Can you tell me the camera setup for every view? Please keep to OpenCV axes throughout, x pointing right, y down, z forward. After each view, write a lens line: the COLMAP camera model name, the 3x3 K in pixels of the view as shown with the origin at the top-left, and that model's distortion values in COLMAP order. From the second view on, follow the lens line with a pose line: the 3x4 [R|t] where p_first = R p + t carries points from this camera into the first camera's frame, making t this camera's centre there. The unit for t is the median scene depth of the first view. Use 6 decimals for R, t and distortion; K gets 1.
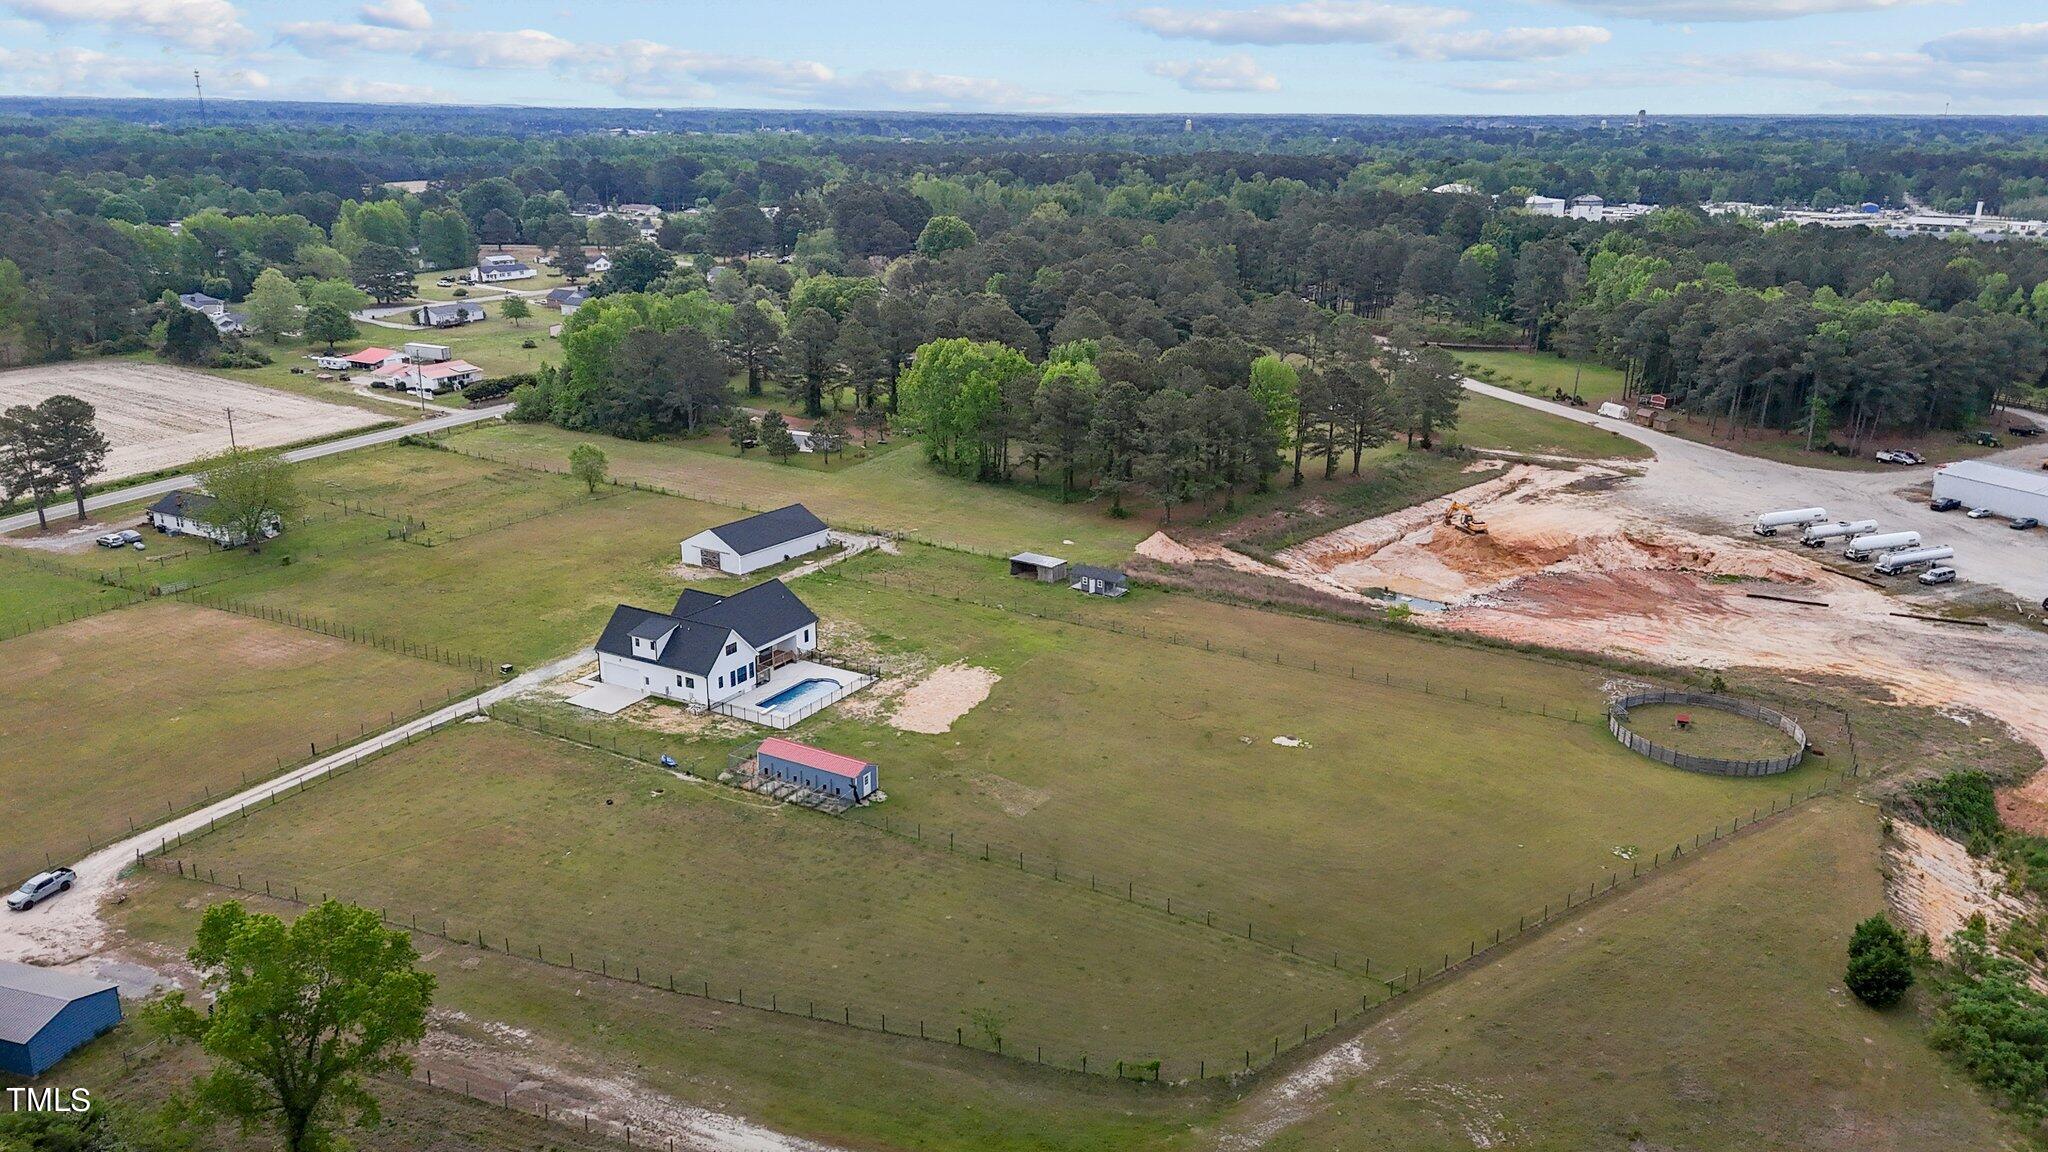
lens RADIAL K [[1504.1, 0, 1015.9], [0, 1504.1, 581.4], [0, 0, 1]] dist [0.096622, -0.102085]
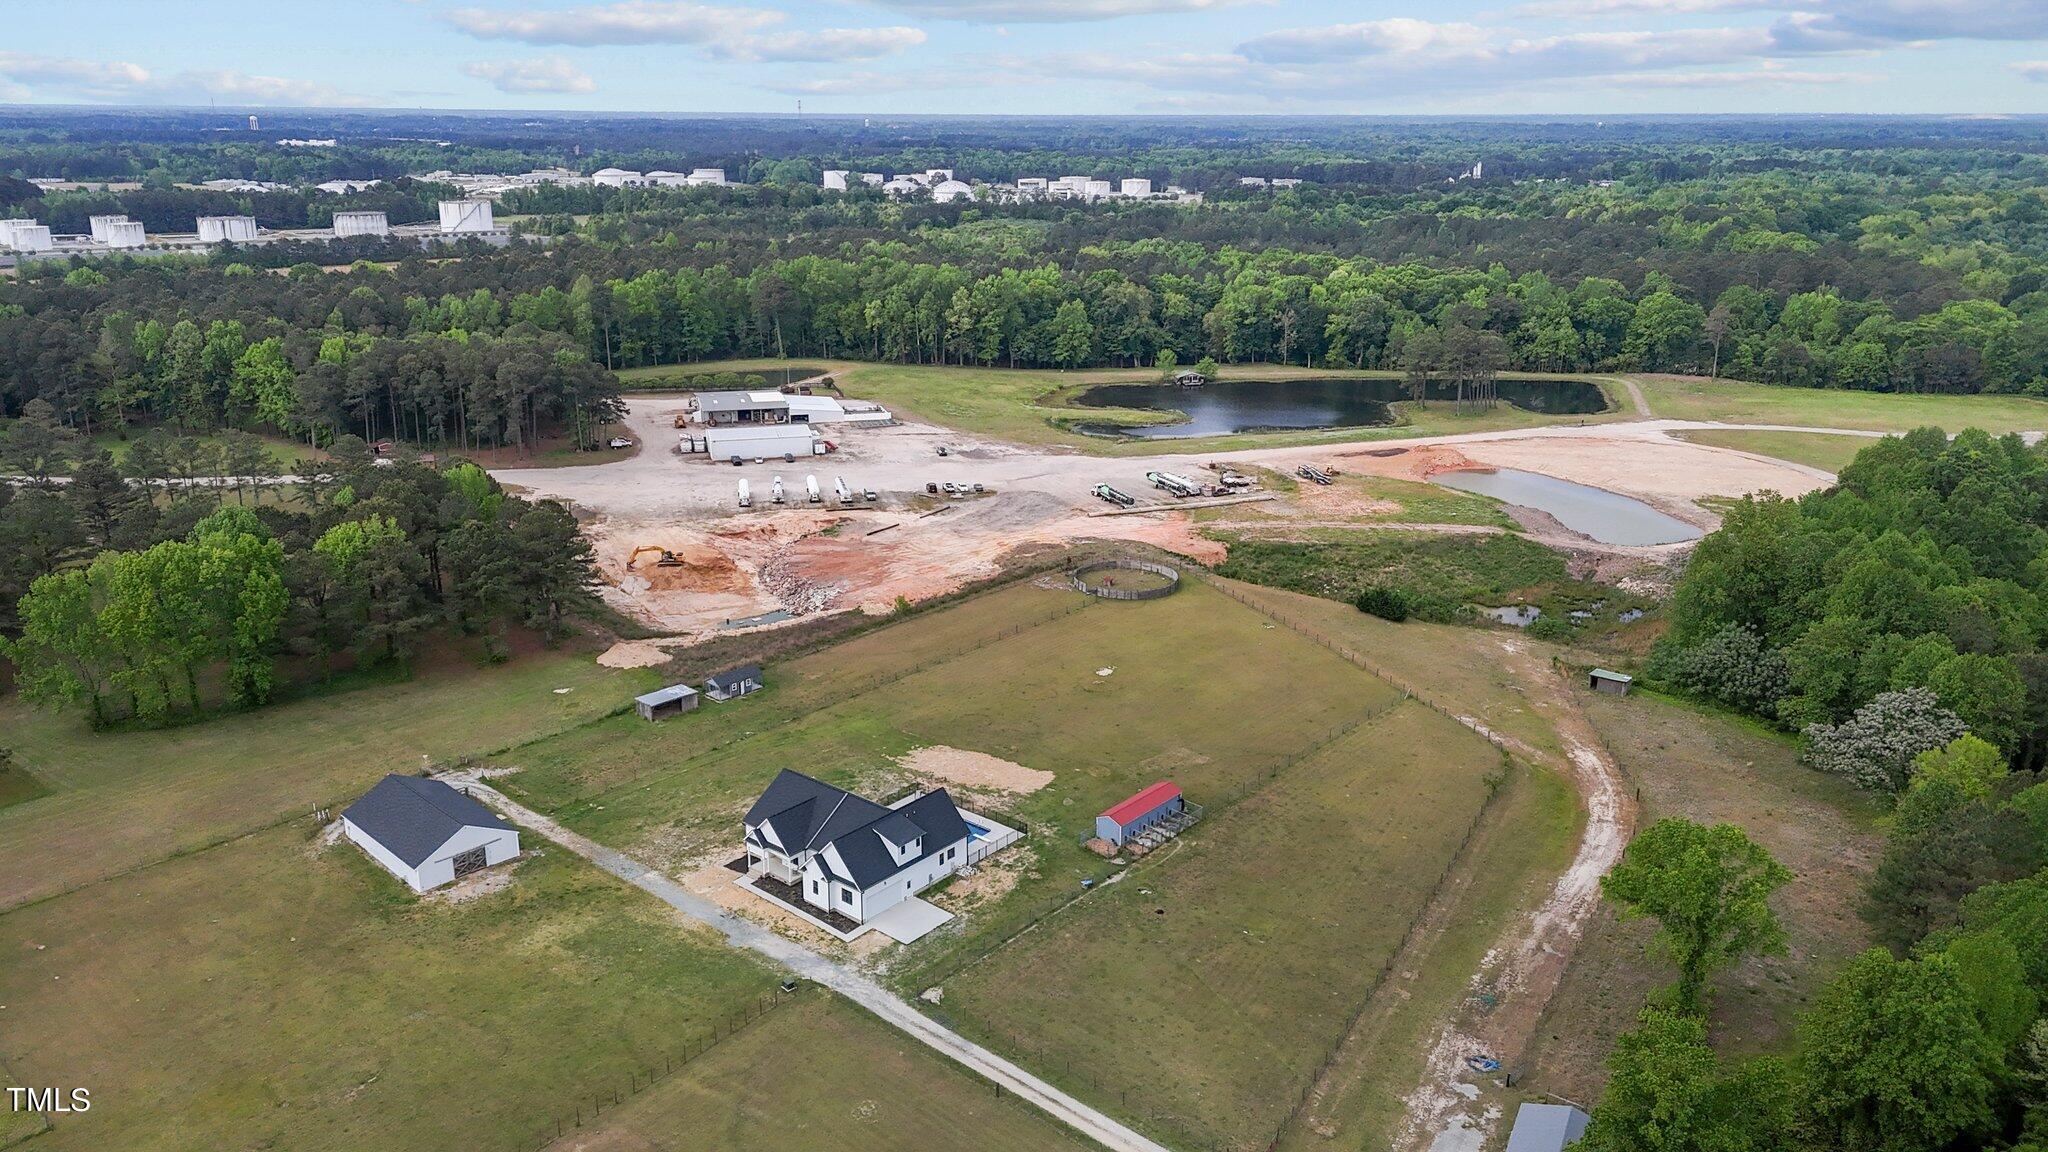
lens RADIAL K [[1470.0, 0, 1031.3], [0, 1470.0, 630.5], [0, 0, 1]] dist [0.091341, -0.086698]
pose [[0.164365, -0.333901, 0.928167, -1.036350], [0.294660, 0.914621, 0.276848, -0.313080], [-0.941360, 0.227990, 0.248719, 0.664674]]
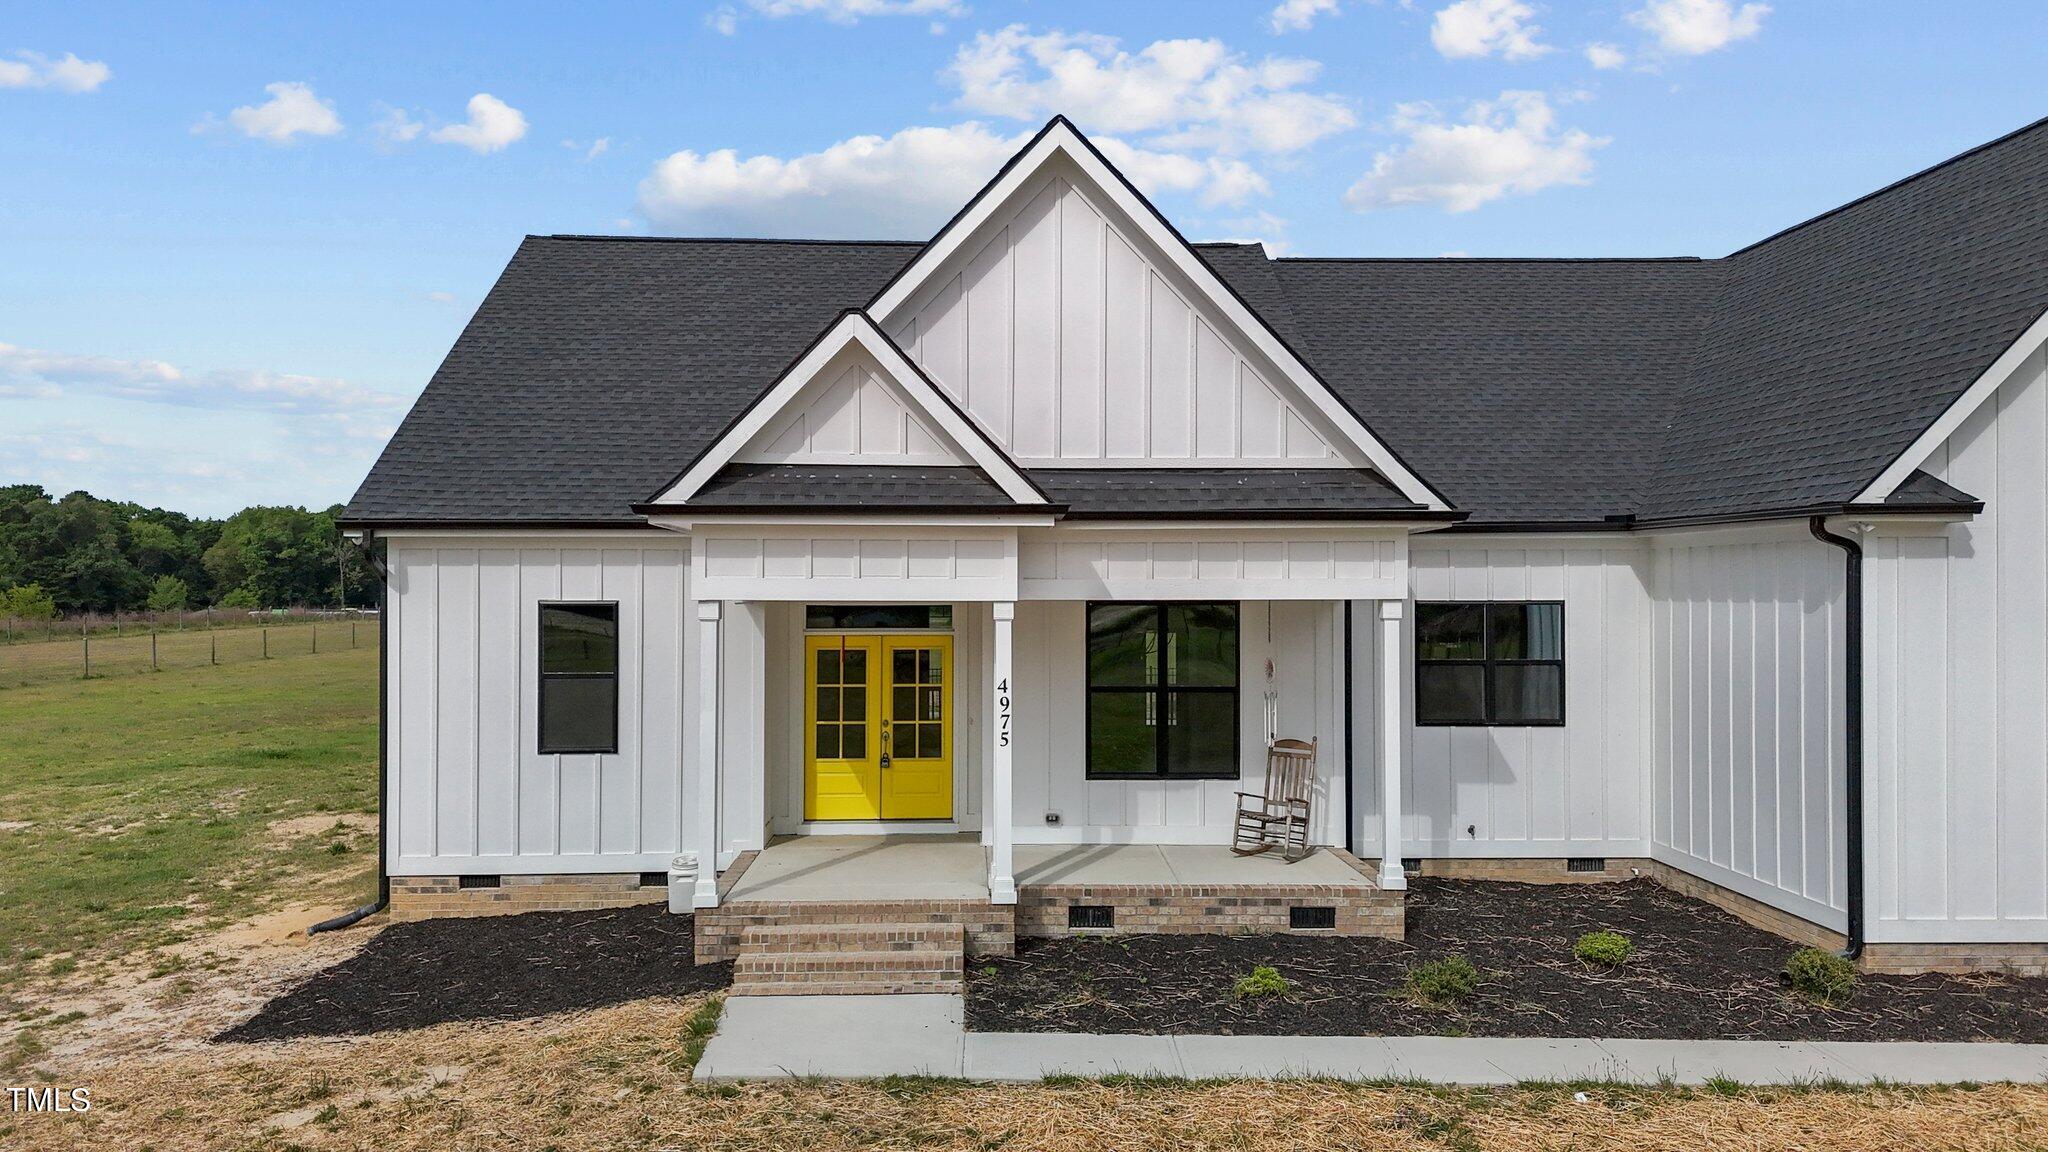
lens RADIAL K [[1504.1, 0, 1015.9], [0, 1504.1, 581.4], [0, 0, 1]] dist [0.096622, -0.102085]
pose [[-0.536733, -0.005247, 0.843736, -0.301480], [0.250203, 0.954013, 0.165097, 0.013698], [-0.805801, 0.299719, -0.510738, 1.129767]]
